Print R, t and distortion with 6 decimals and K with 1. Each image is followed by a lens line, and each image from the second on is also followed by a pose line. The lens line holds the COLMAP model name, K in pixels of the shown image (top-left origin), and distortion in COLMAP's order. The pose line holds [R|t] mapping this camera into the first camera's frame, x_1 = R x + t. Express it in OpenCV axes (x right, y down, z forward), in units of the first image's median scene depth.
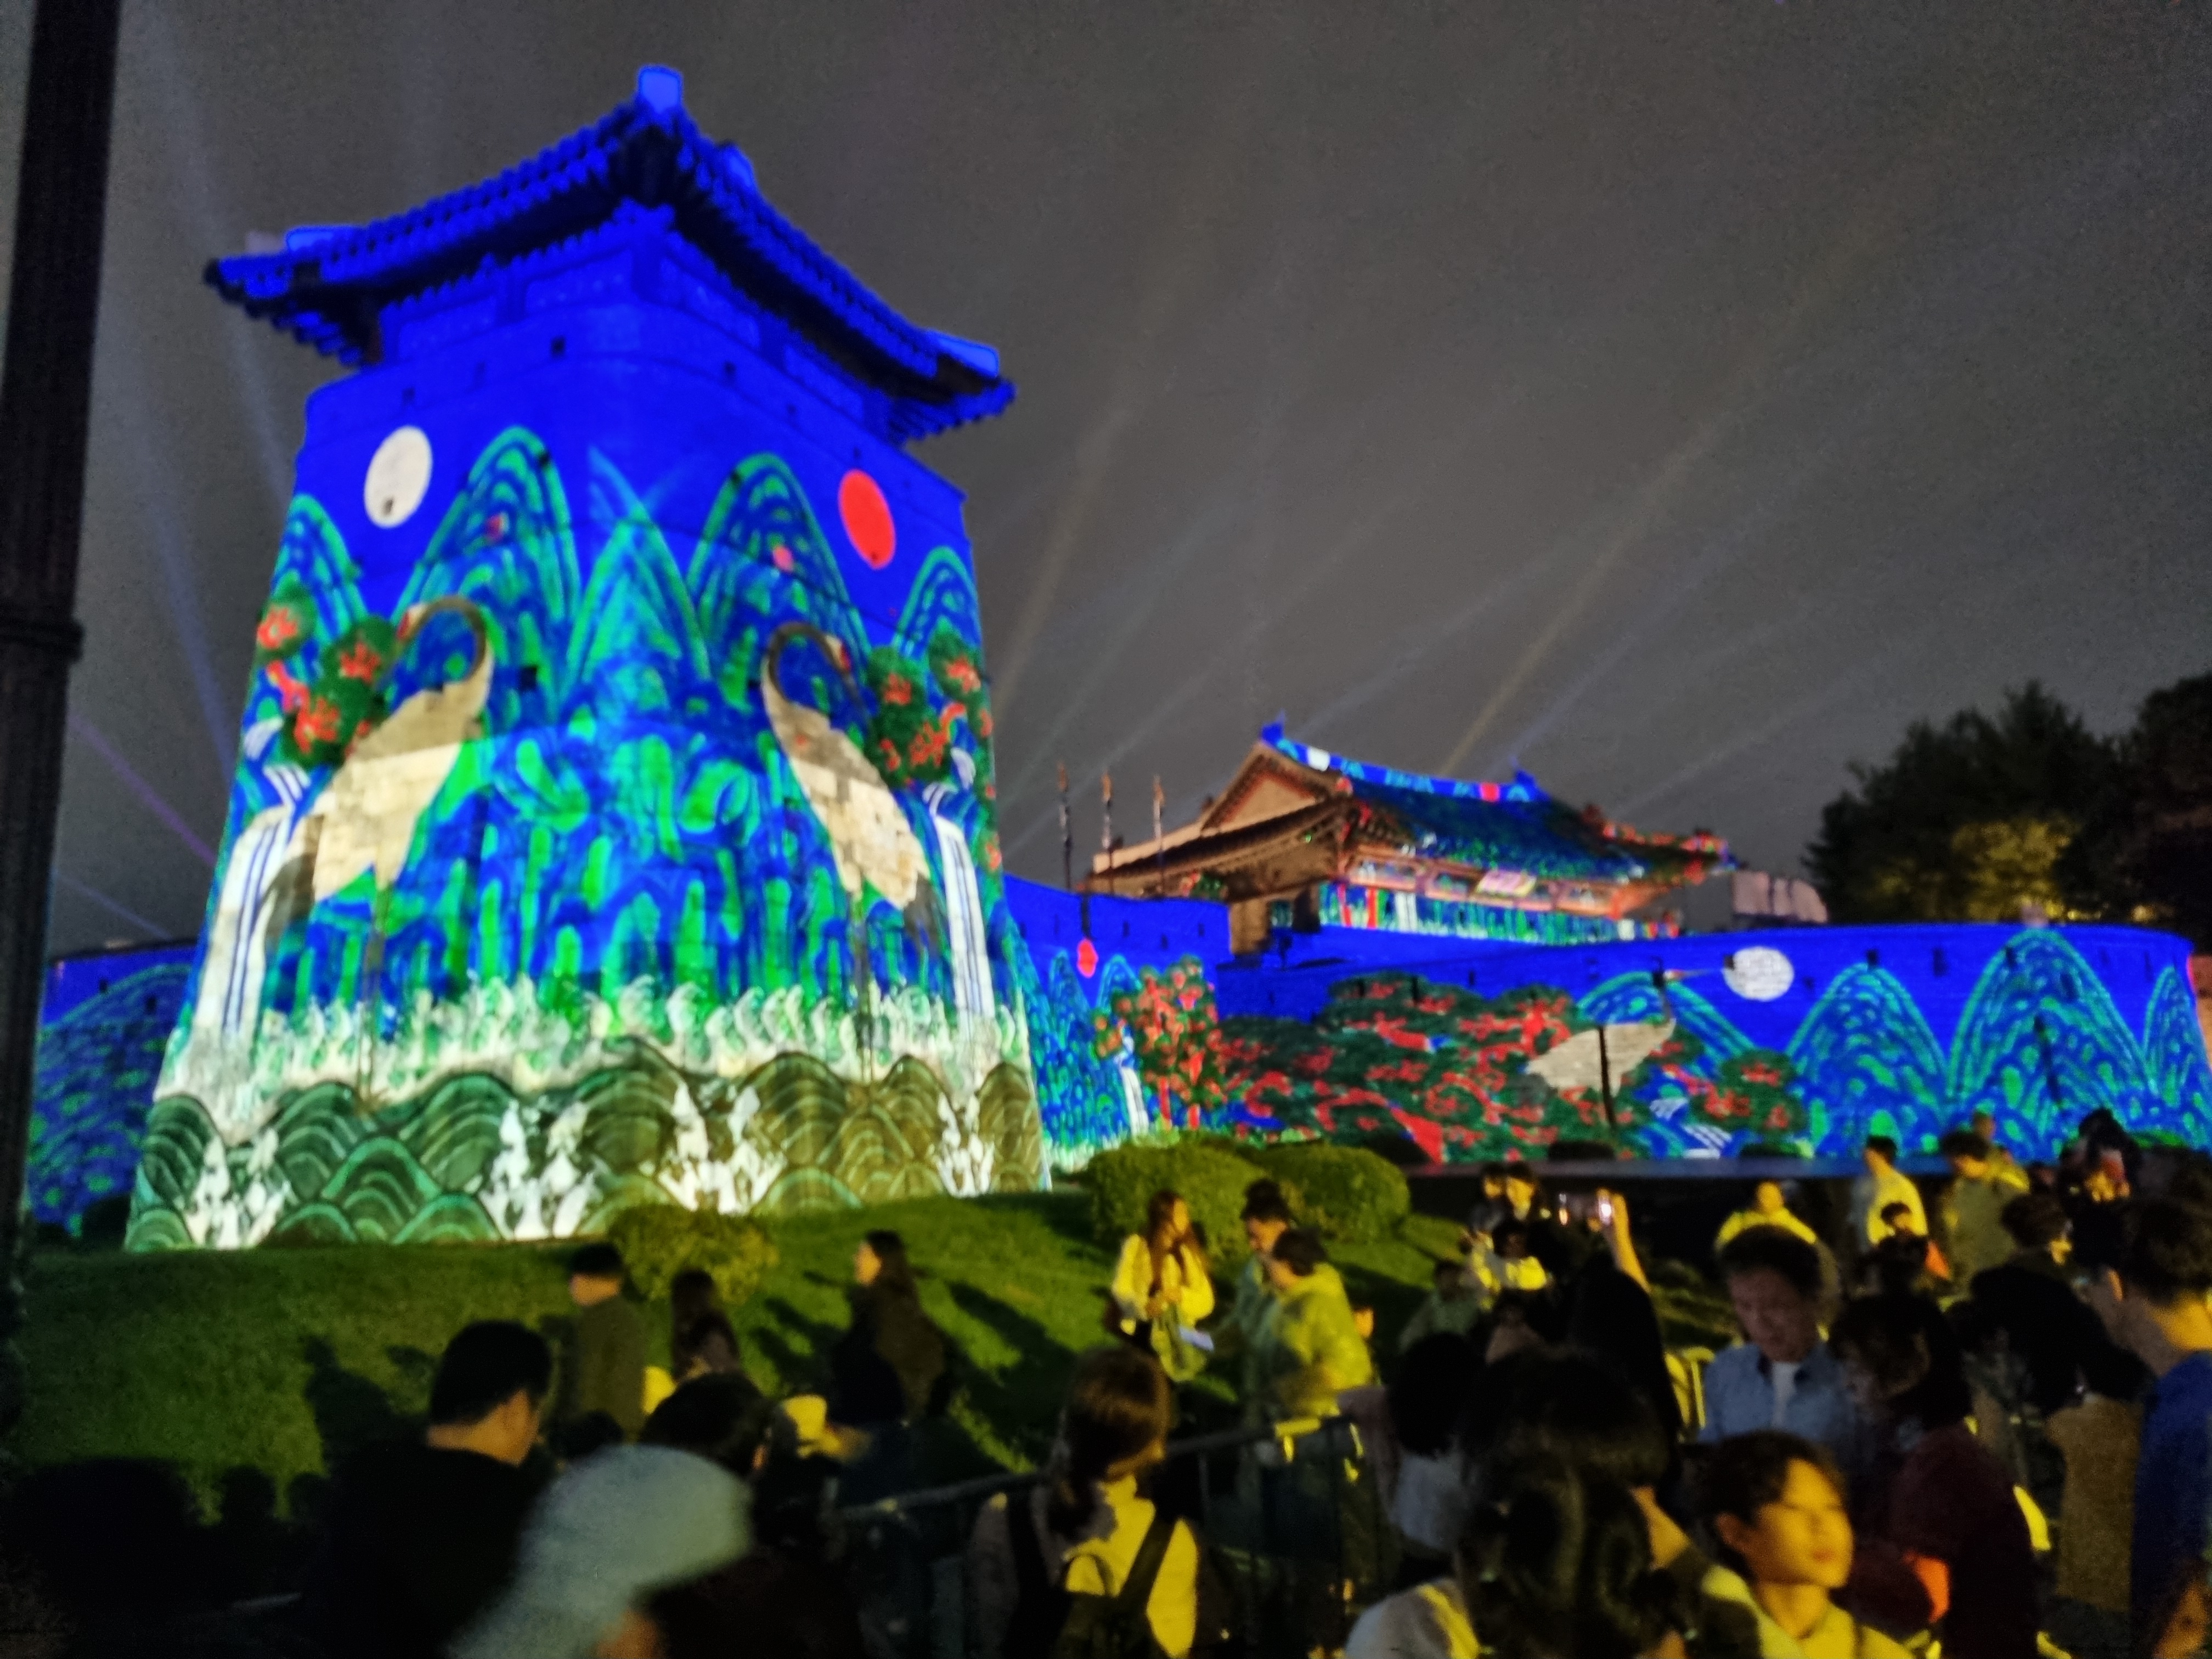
lens RADIAL K [[1655.5, 0, 1102.3], [0, 1655.5, 864.4], [0, 0, 1]] dist [0.081176, -0.060219]
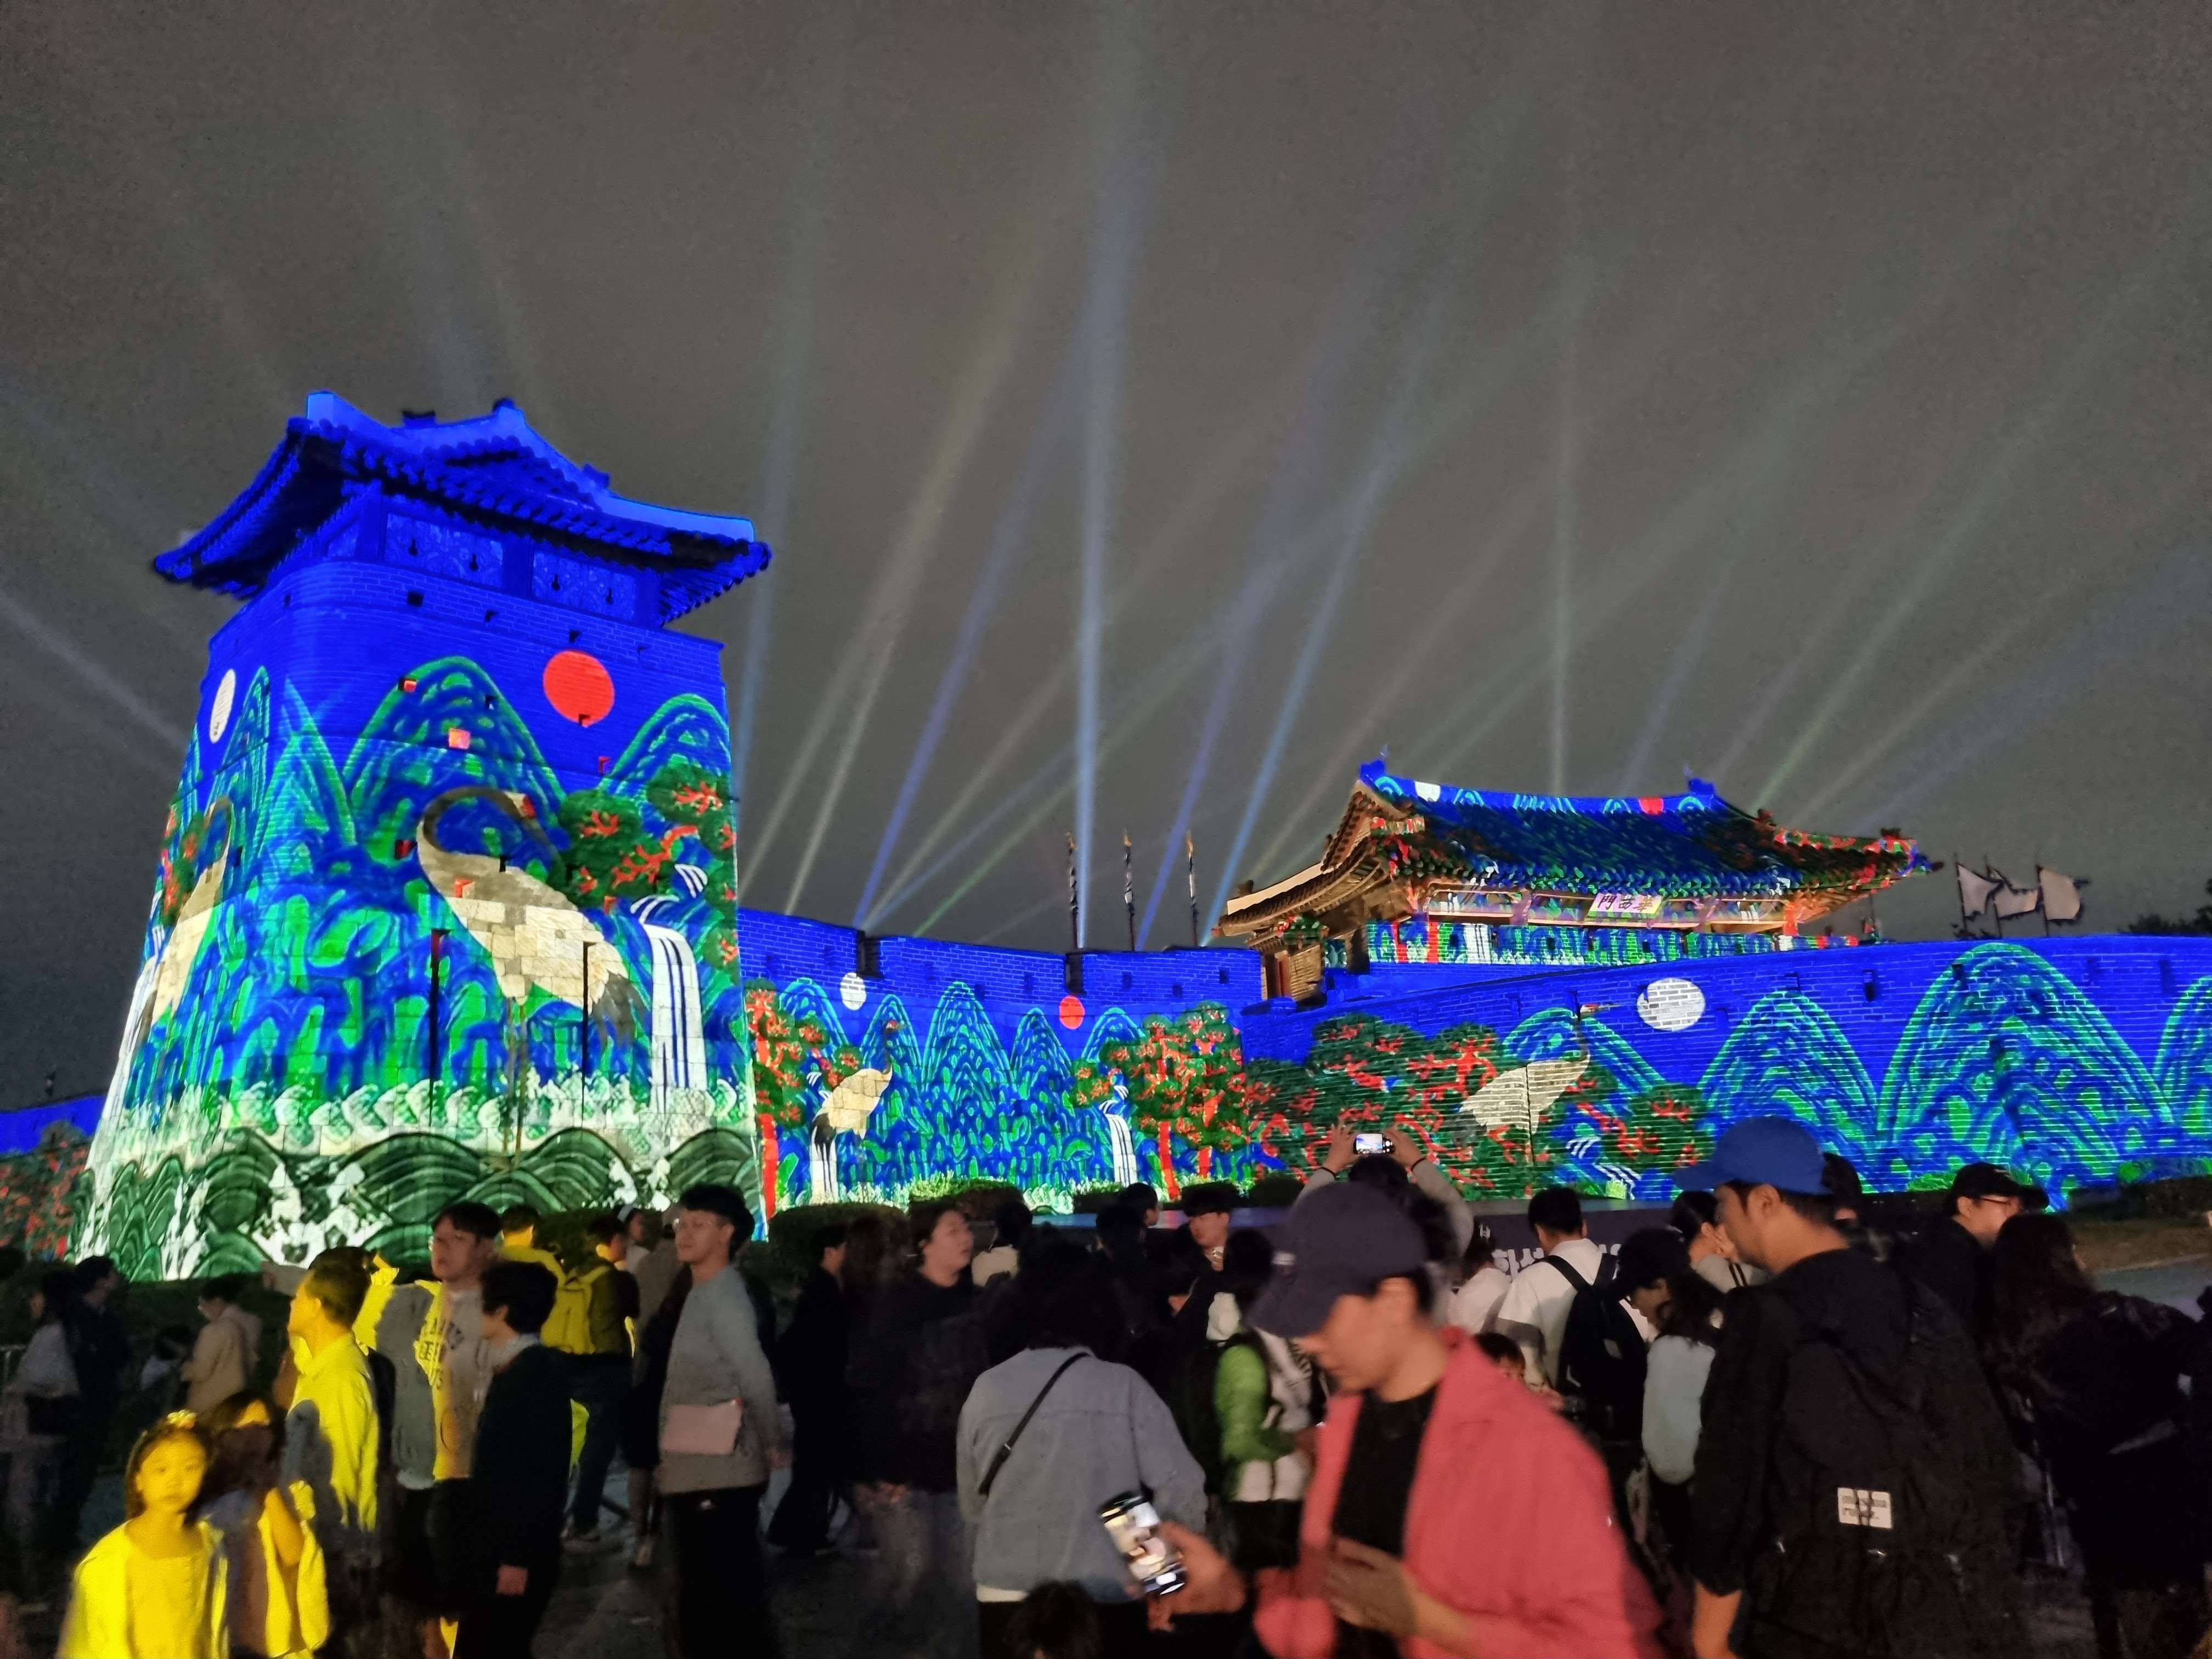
lens RADIAL K [[1685.6, 0, 1106.0], [0, 1685.6, 829.5], [0, 0, 1]] dist [0.076713, -0.061391]
pose [[0.937354, -0.077701, -0.339602, 0.613818], [0.067444, 0.996842, -0.041920, -0.022732], [0.341787, 0.016390, 0.939635, -0.041774]]
